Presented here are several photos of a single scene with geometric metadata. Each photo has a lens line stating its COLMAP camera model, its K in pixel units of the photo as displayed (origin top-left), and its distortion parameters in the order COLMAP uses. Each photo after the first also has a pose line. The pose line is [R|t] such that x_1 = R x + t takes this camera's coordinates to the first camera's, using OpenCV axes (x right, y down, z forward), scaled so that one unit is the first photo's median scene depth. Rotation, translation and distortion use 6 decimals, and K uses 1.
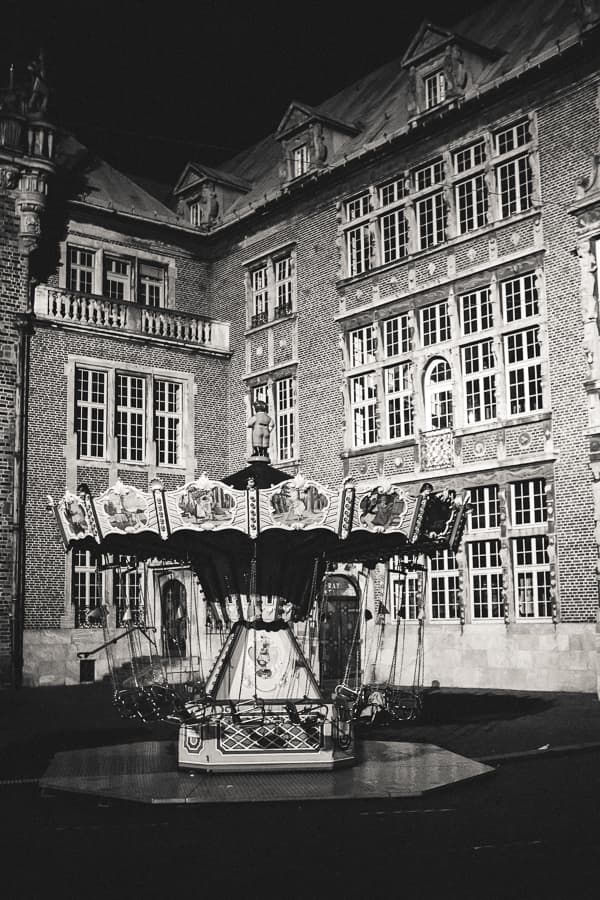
lens RADIAL K [[1115.3, 0, 300.0], [0, 1115.3, 452.9], [0, 0, 1]] dist [-0.018604, 0.000000]
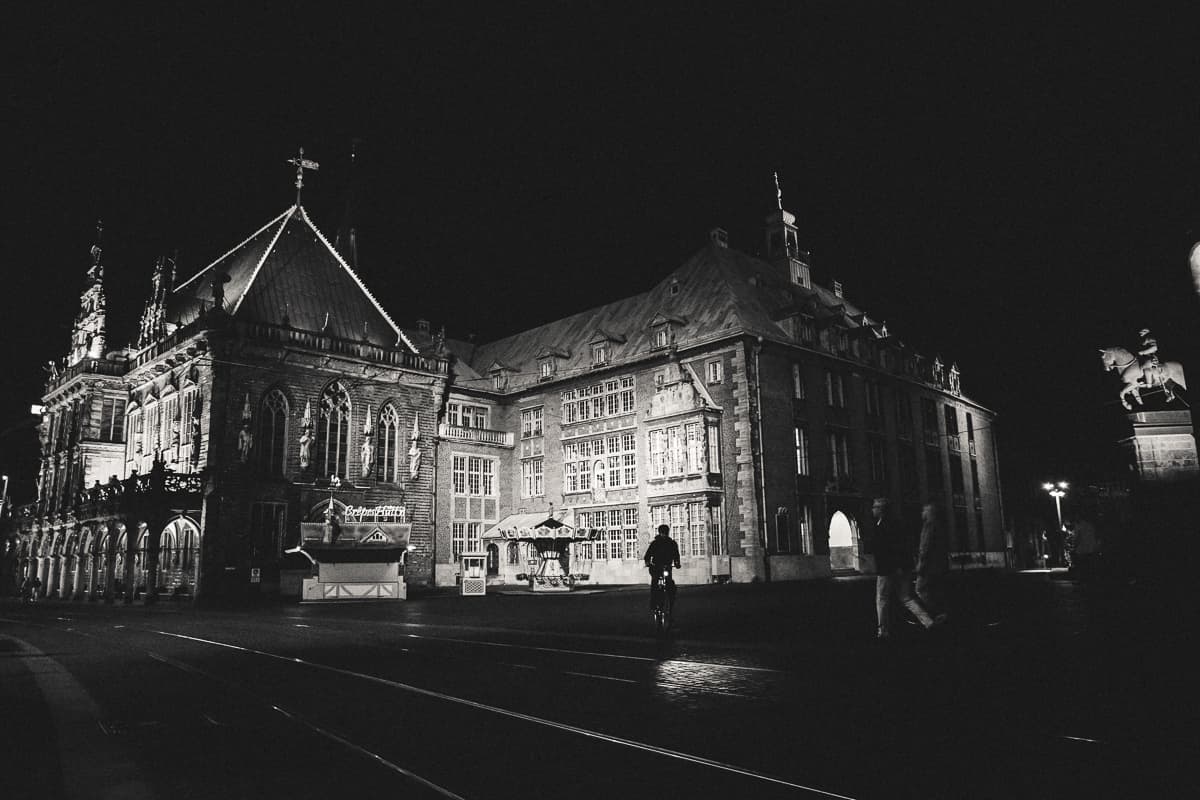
lens RADIAL K [[820.2, 0, 596.7], [0, 820.2, 398.0], [0, 0, 1]] dist [-0.053823, 0.000041]
pose [[0.994373, 0.018351, 0.104335, -0.084935], [-0.012801, 0.998479, -0.053617, -0.121253], [-0.105161, 0.051980, 0.993096, -0.894819]]
